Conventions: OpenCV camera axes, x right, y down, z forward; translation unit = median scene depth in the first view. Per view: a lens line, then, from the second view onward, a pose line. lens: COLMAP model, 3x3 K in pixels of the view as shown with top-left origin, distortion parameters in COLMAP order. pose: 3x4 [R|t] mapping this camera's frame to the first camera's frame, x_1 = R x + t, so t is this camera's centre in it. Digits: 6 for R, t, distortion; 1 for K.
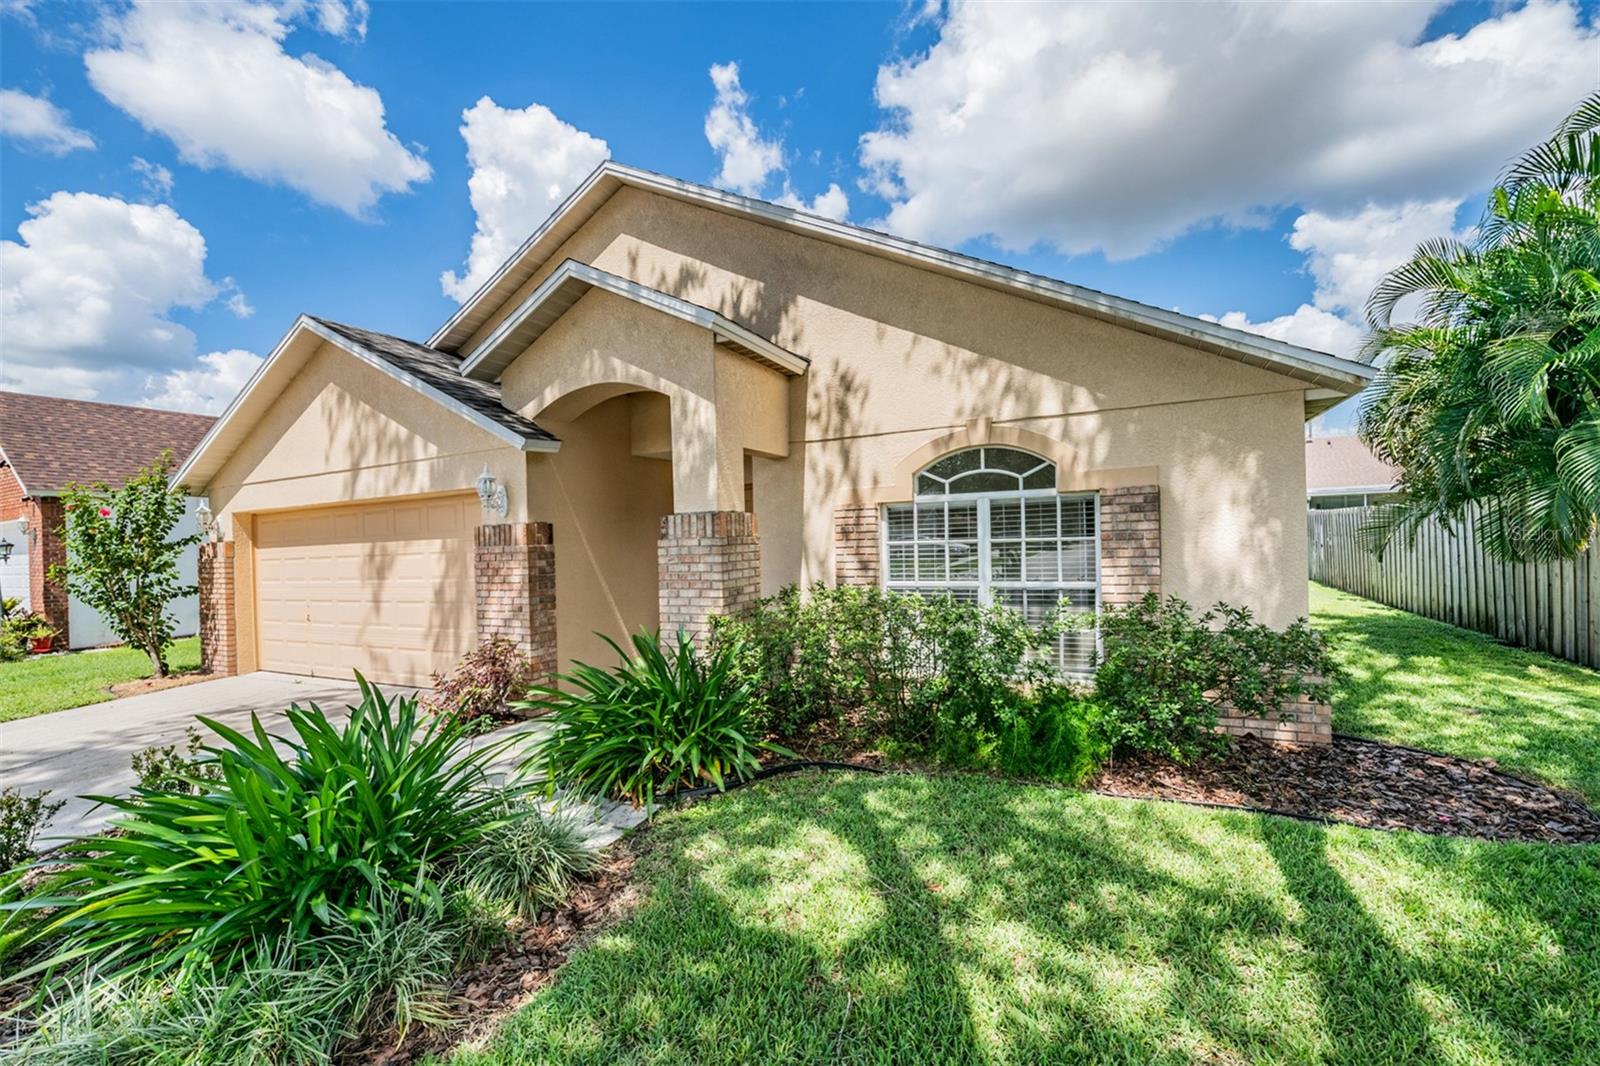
lens RADIAL K [[630.7, 0, 803.7], [0, 630.7, 526.5], [0, 0, 1]] dist [-0.001555, -0.001544]
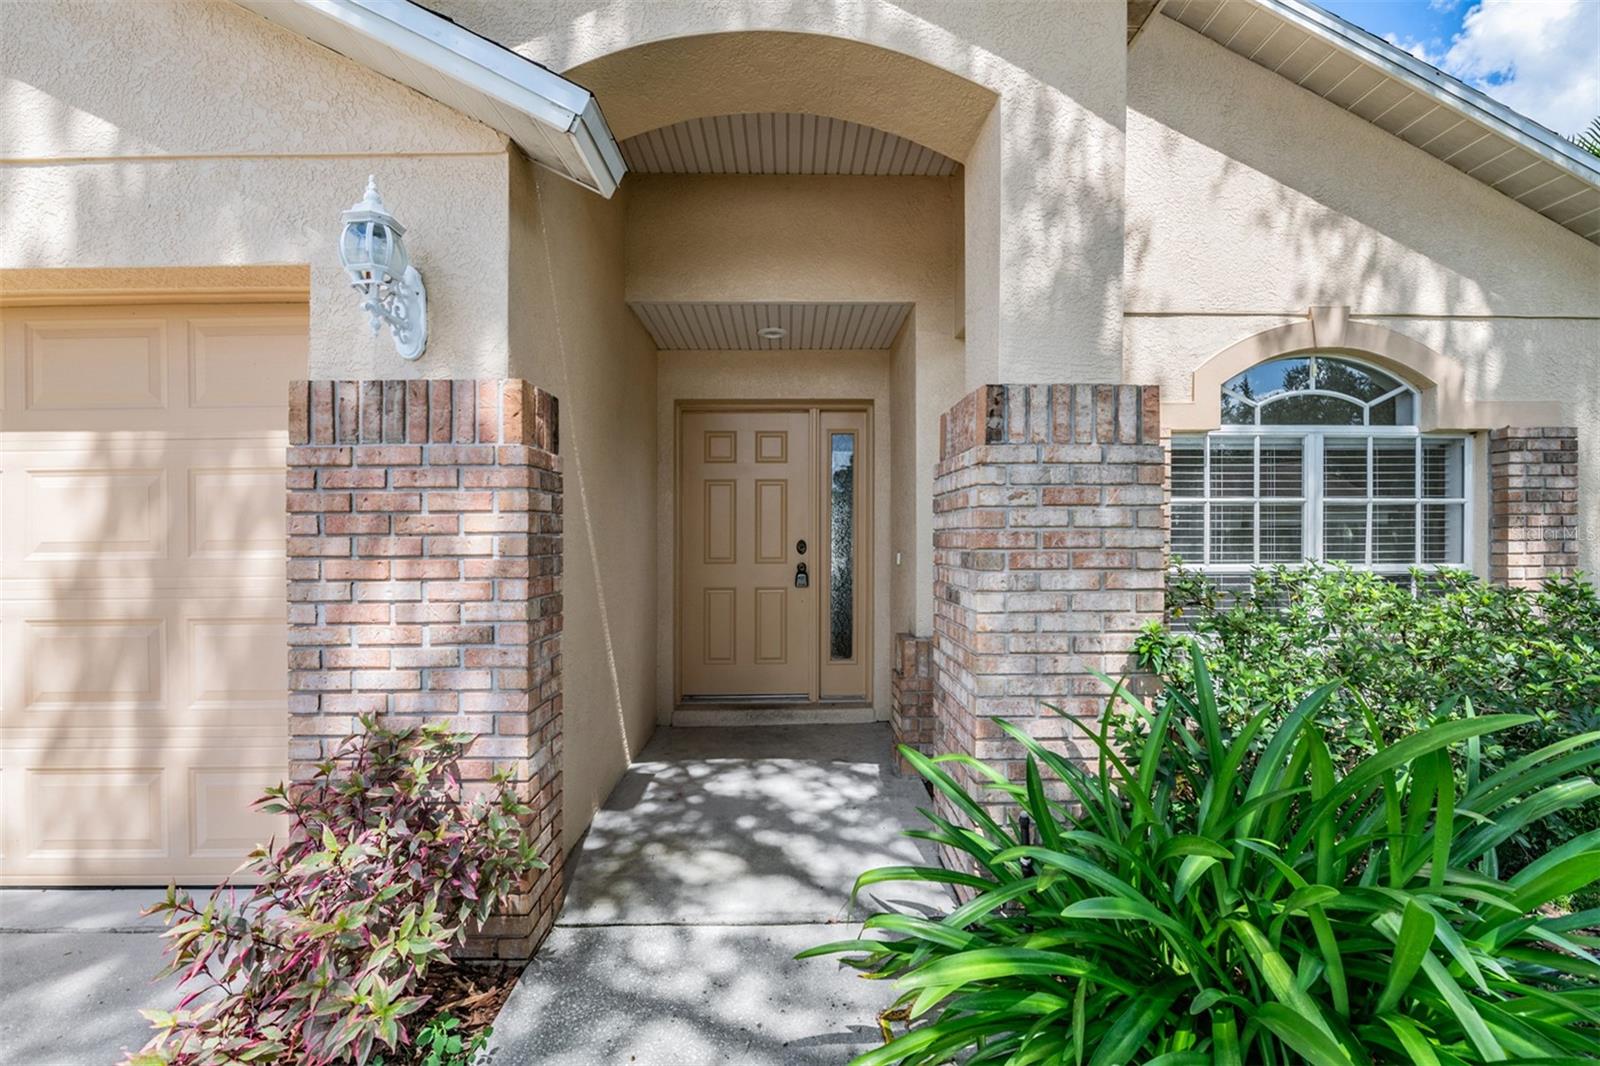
lens RADIAL K [[630.7, 0, 797.7], [0, 630.7, 536.7], [0, 0, 1]] dist [-0.001555, -0.001544]
pose [[0.895560, 0.029902, 0.443934, -0.458943], [-0.032630, 0.999466, -0.001497, 0.075457], [-0.443742, -0.013145, 0.896058, 0.639790]]
